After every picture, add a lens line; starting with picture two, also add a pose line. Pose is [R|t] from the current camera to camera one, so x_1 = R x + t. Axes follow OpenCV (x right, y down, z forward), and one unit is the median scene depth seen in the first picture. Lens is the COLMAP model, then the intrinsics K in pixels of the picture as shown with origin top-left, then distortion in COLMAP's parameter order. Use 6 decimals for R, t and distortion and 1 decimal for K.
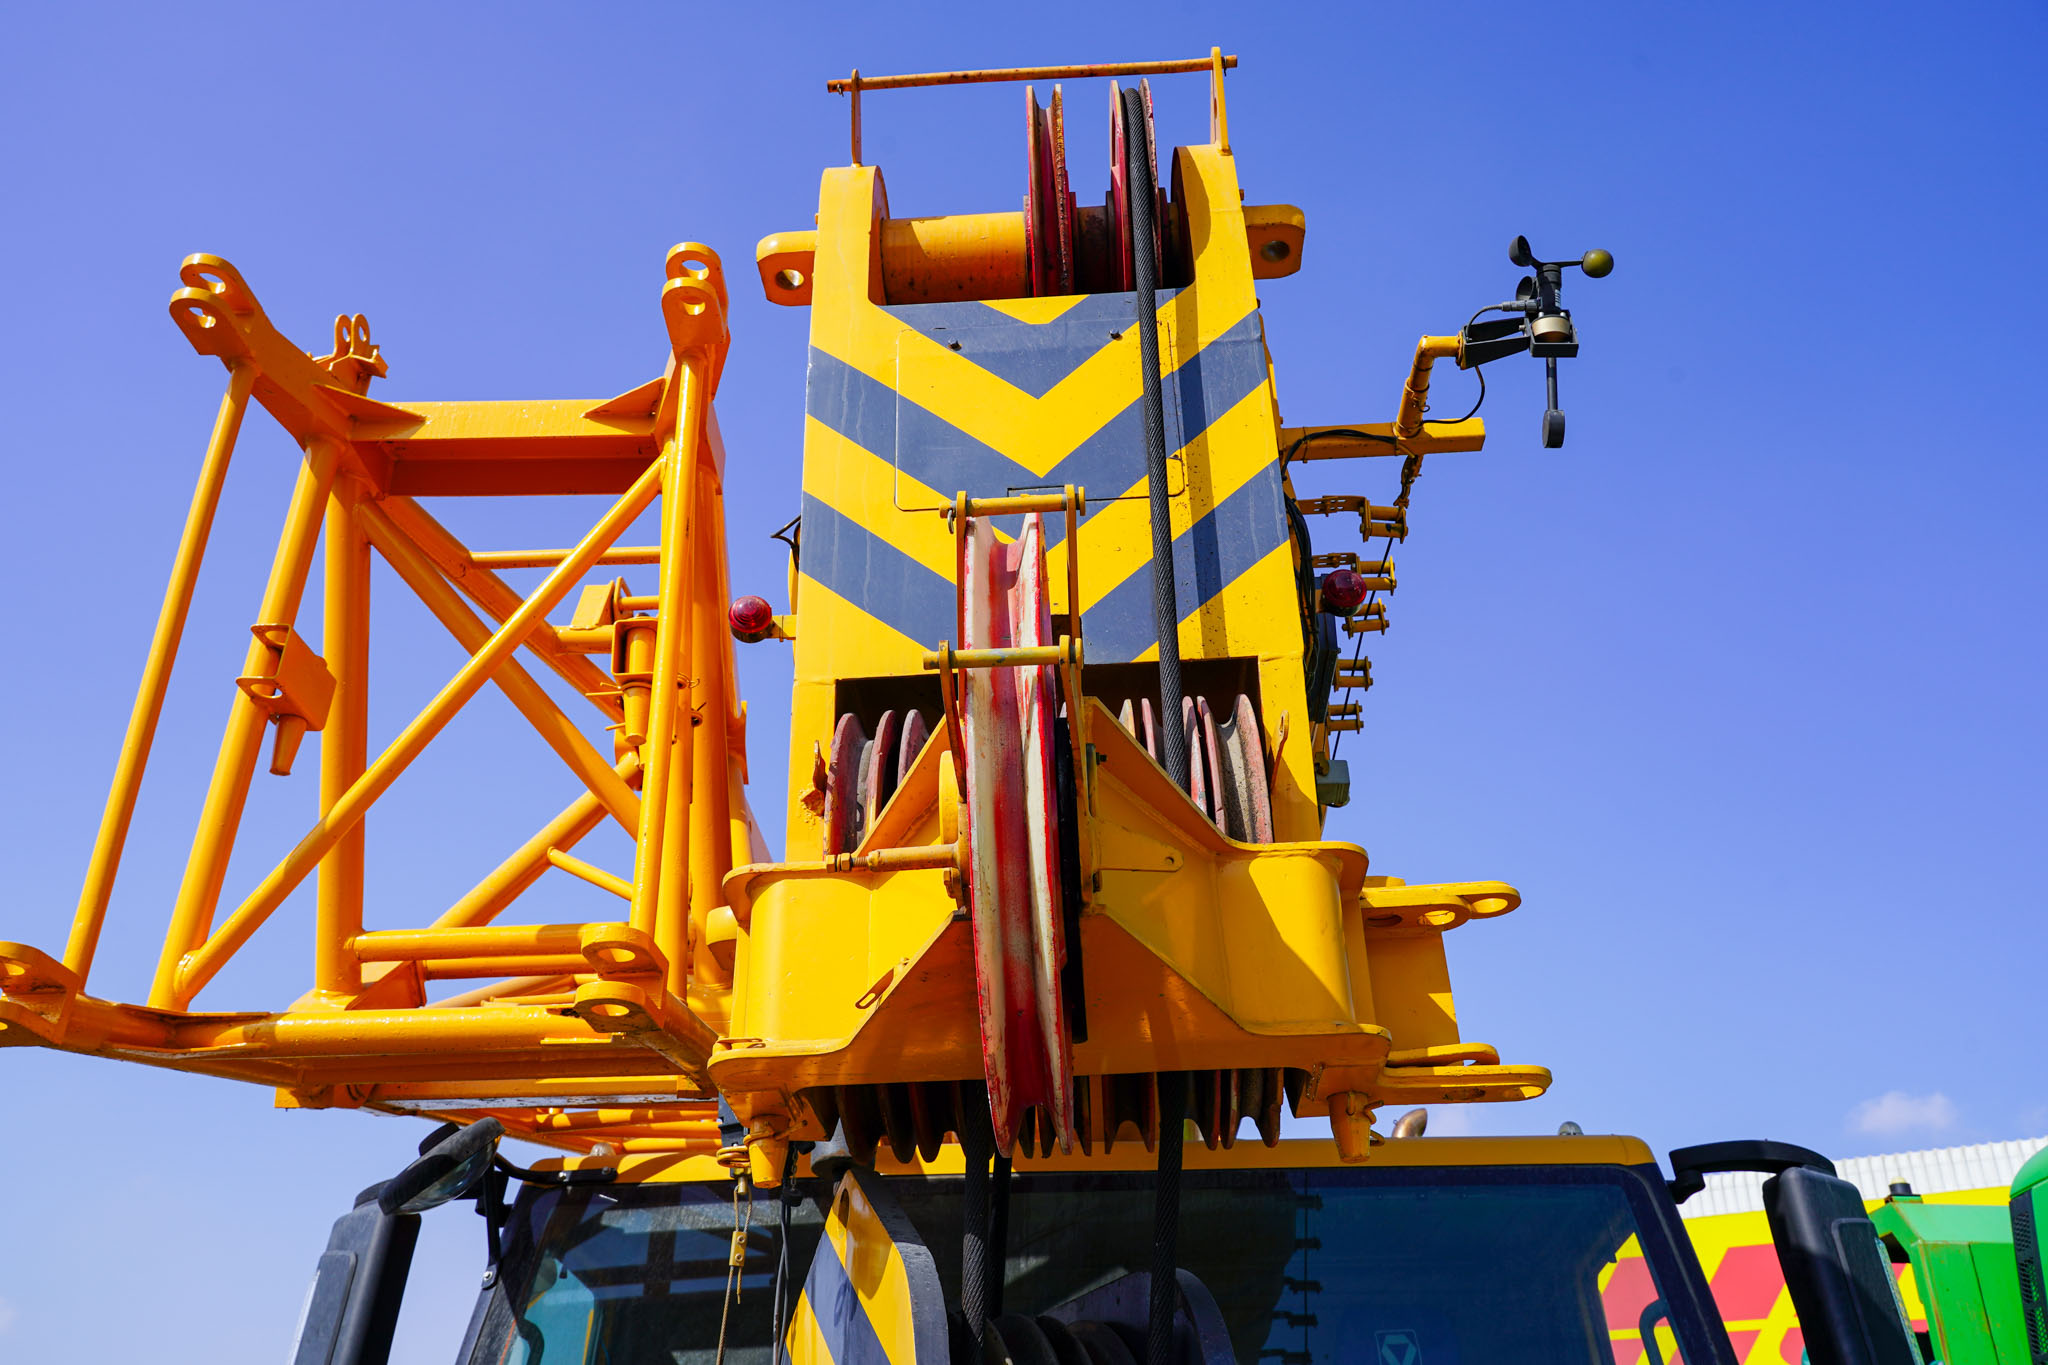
lens RADIAL K [[1666.3, 0, 1024.0], [0, 1666.3, 682.5], [0, 0, 1]] dist [0.014211, 0.003918]
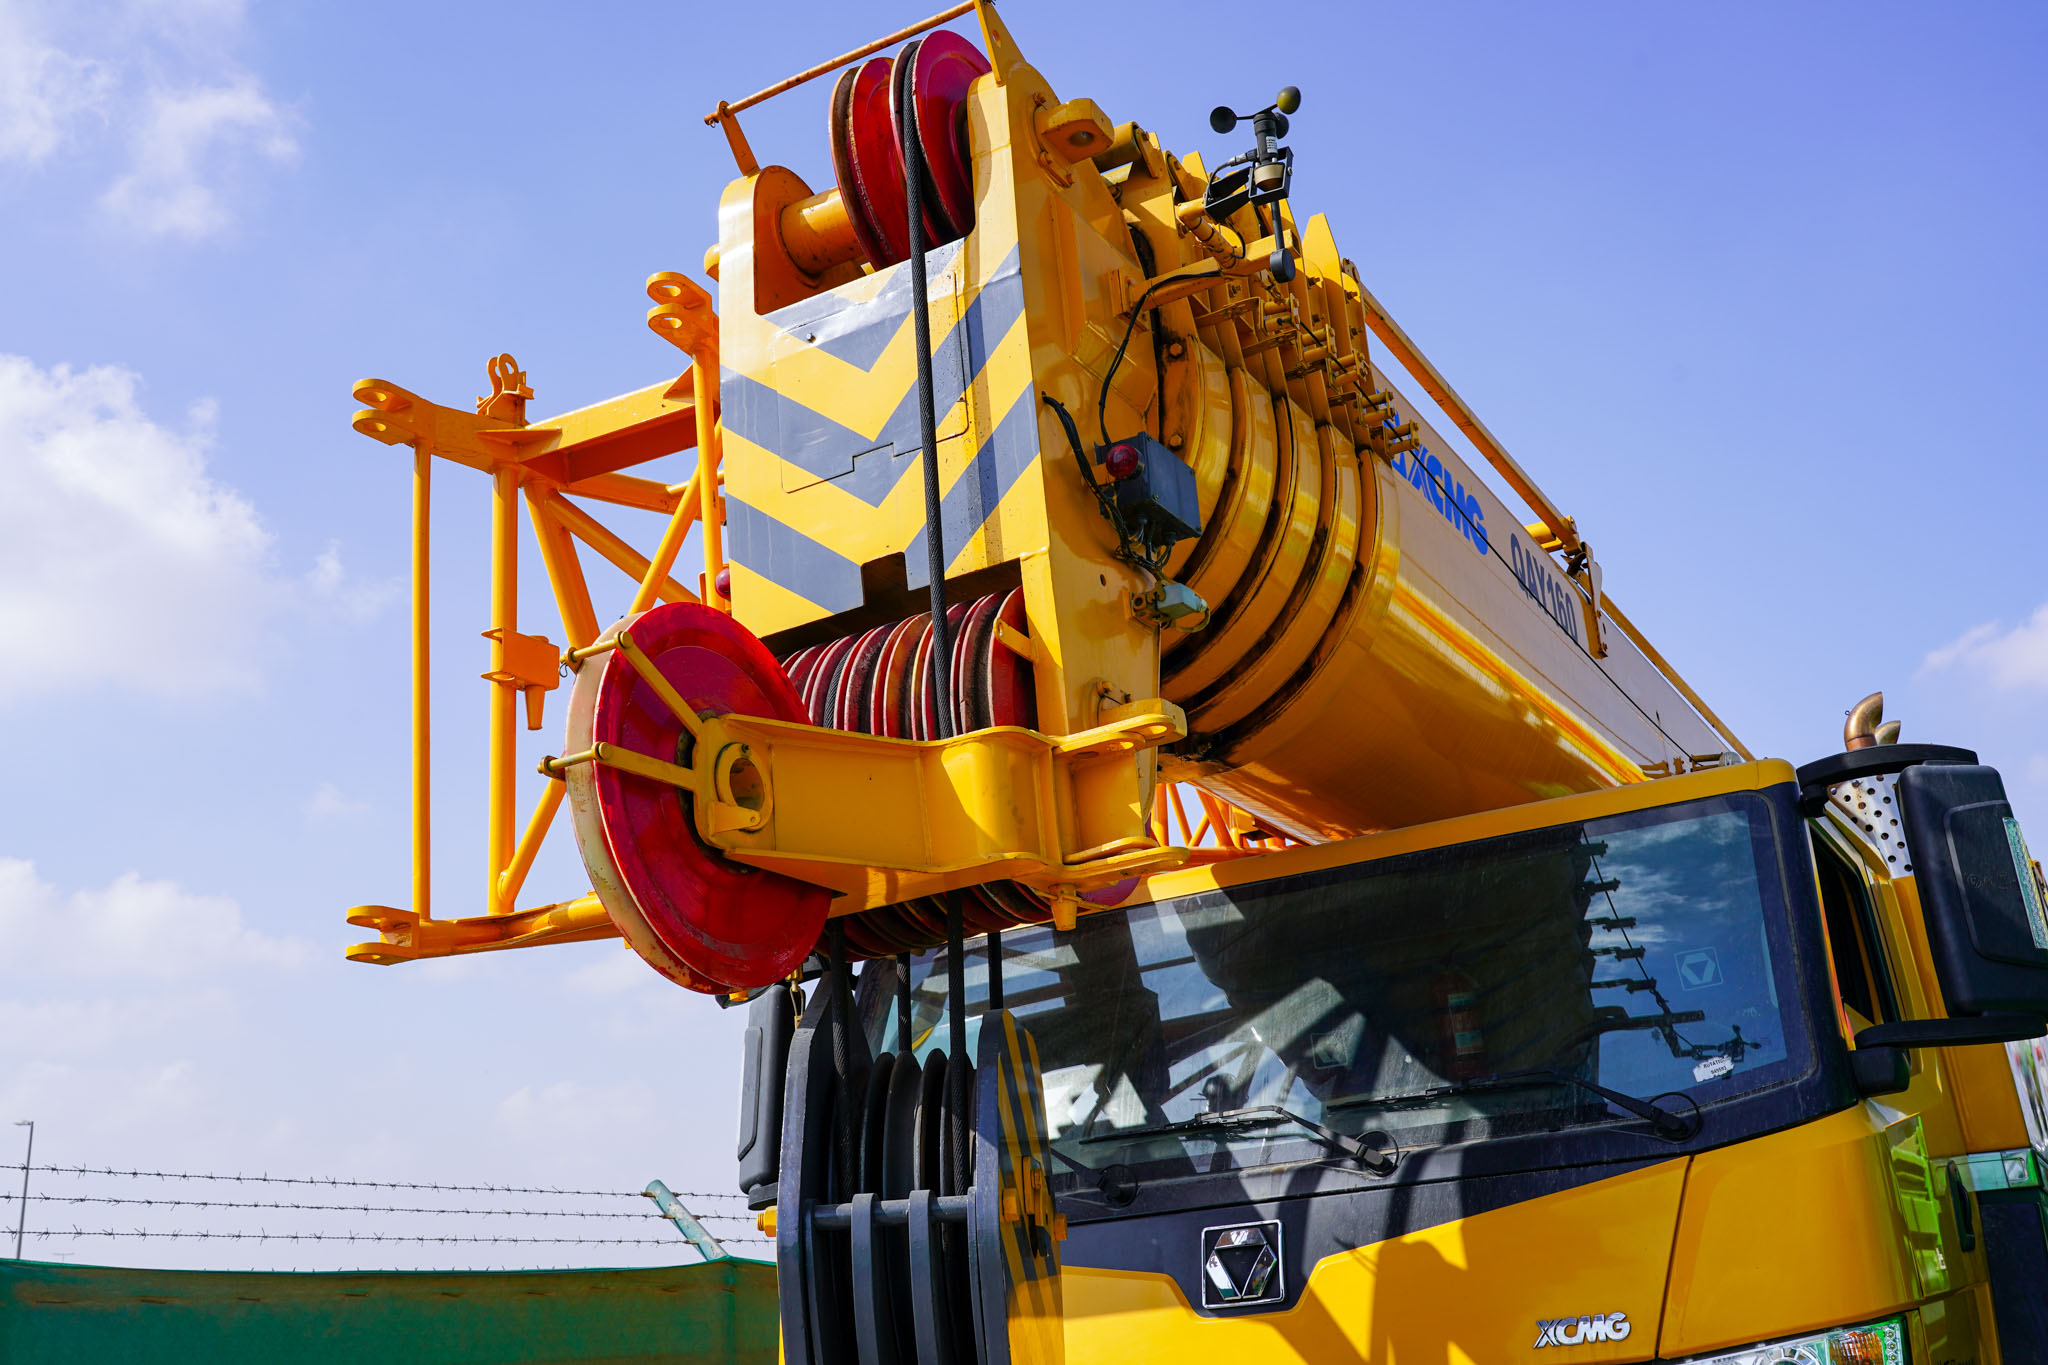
lens RADIAL K [[1990.0, 0, 1024.0], [0, 1990.0, 682.5], [0, 0, 1]] dist [0.016500, 0.002315]
pose [[0.901156, -0.201782, -0.383670, 0.573284], [0.280219, 0.946437, 0.160417, -0.136915], [0.330750, -0.252073, 0.909431, -0.358233]]
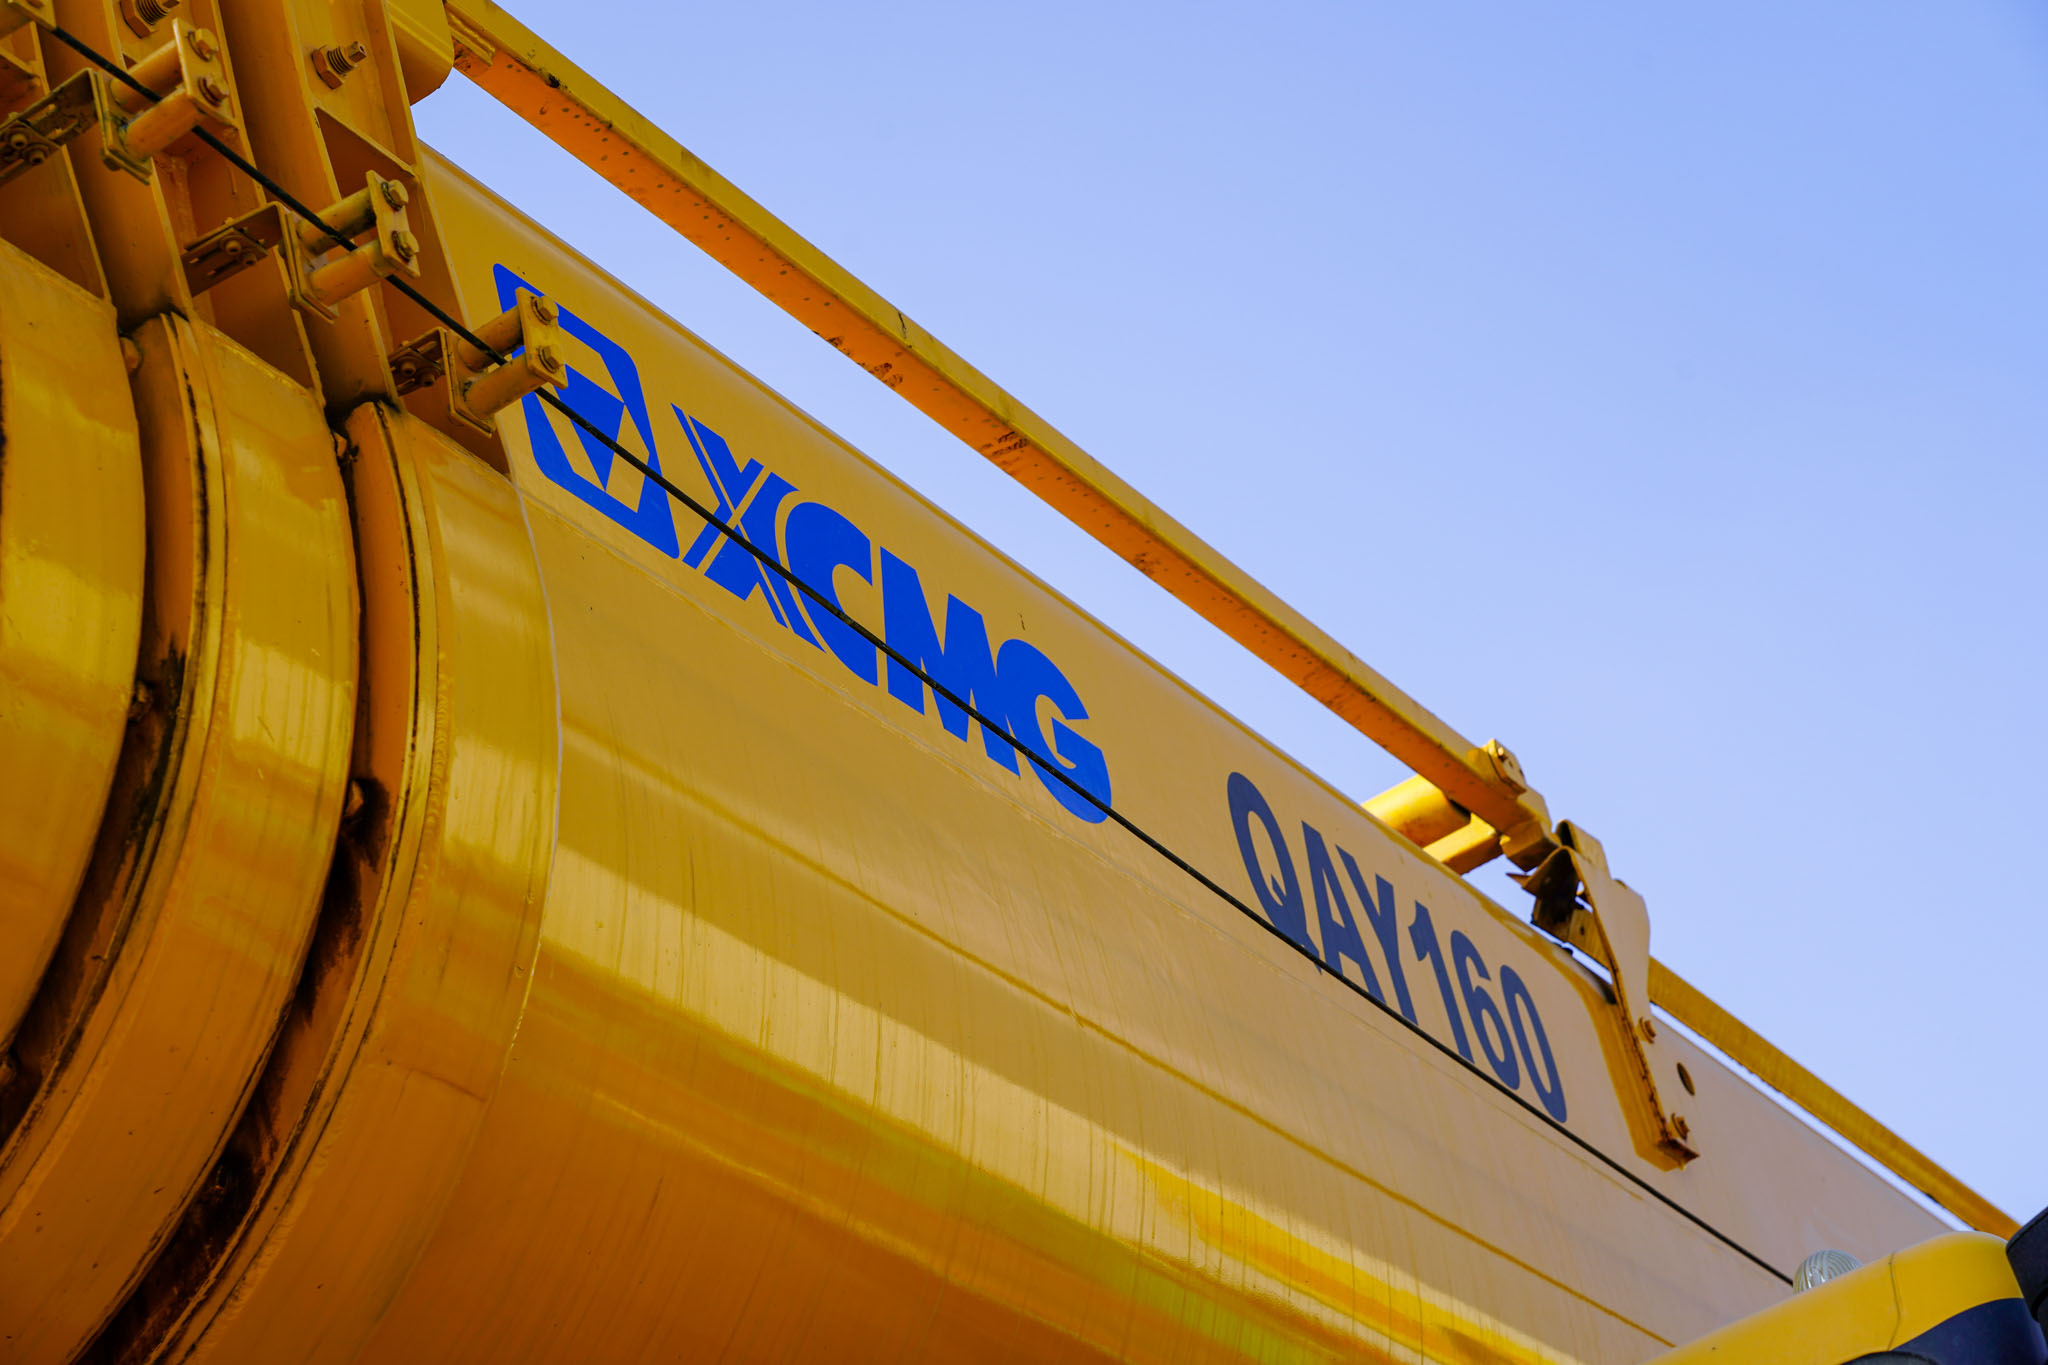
lens RADIAL K [[5134.3, 0, 1024.0], [0, 5134.3, 682.5], [0, 0, 1]] dist [-0.124179, 1.231385]
pose [[0.873209, -0.409104, -0.264840, 0.665042], [0.424402, 0.905474, 0.000597, 0.152076], [0.239562, -0.112920, 0.964292, 0.150742]]
